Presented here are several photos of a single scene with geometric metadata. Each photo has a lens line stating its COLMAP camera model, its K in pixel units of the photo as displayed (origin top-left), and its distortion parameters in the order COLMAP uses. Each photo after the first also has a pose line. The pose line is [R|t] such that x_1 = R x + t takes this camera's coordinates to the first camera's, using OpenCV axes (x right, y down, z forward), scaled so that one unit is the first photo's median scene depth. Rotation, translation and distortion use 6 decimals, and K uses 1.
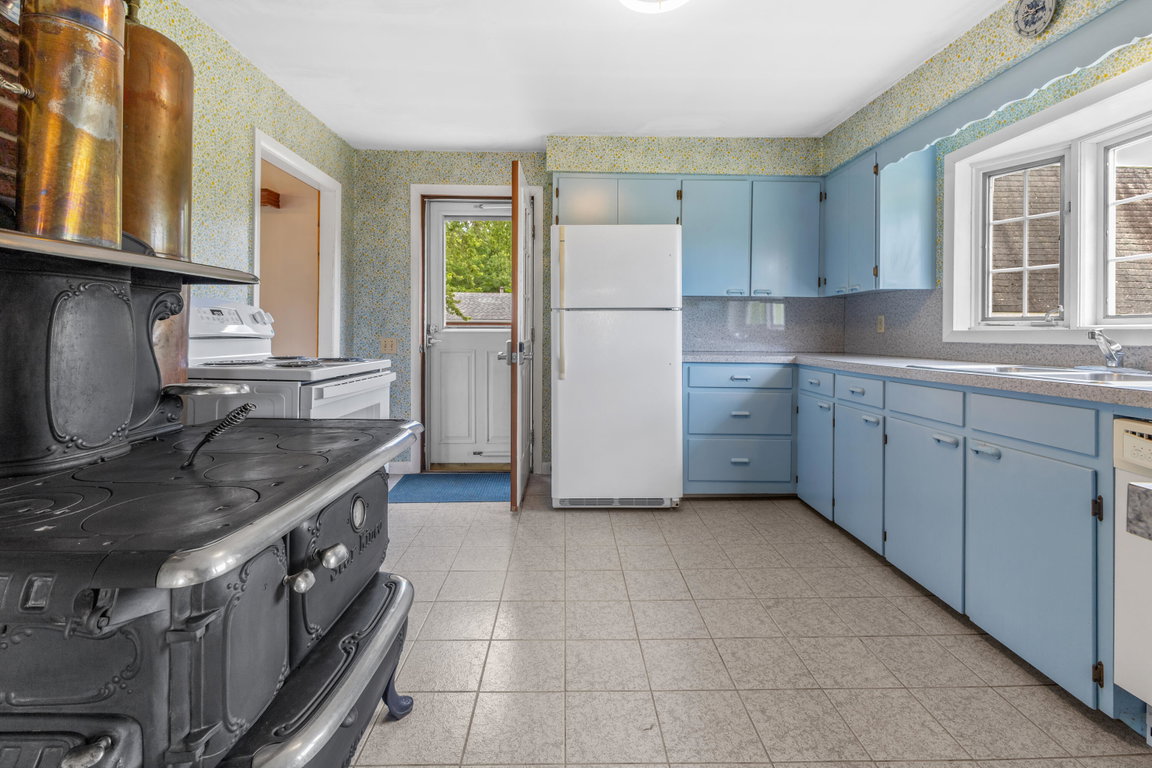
lens RADIAL K [[505.7, 0, 573.6], [0, 505.7, 328.7], [0, 0, 1]] dist [0.007181, -0.002268]
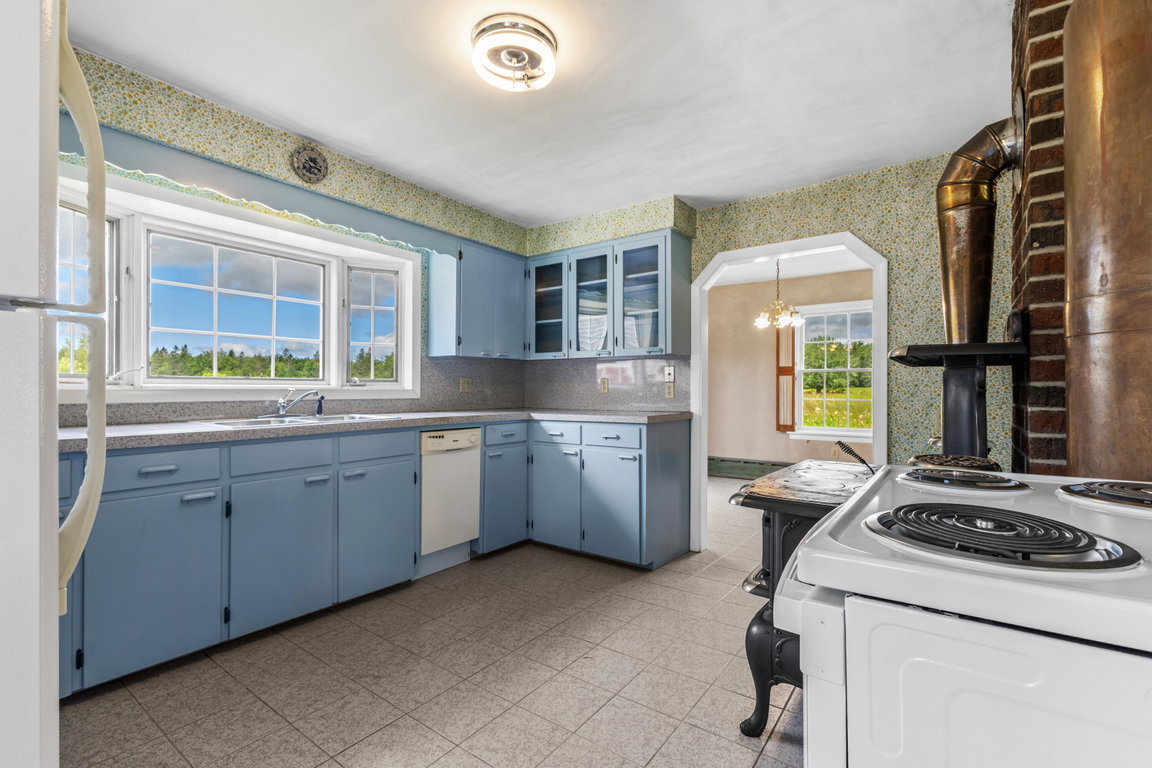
lens RADIAL K [[505.7, 0, 601.0], [0, 505.7, 387.4], [0, 0, 1]] dist [0.007181, -0.002268]
pose [[-0.811412, -0.005107, 0.584452, -0.392367], [-0.010633, 0.999925, -0.006024, -0.003891], [-0.584378, -0.011102, -0.811406, 1.142928]]
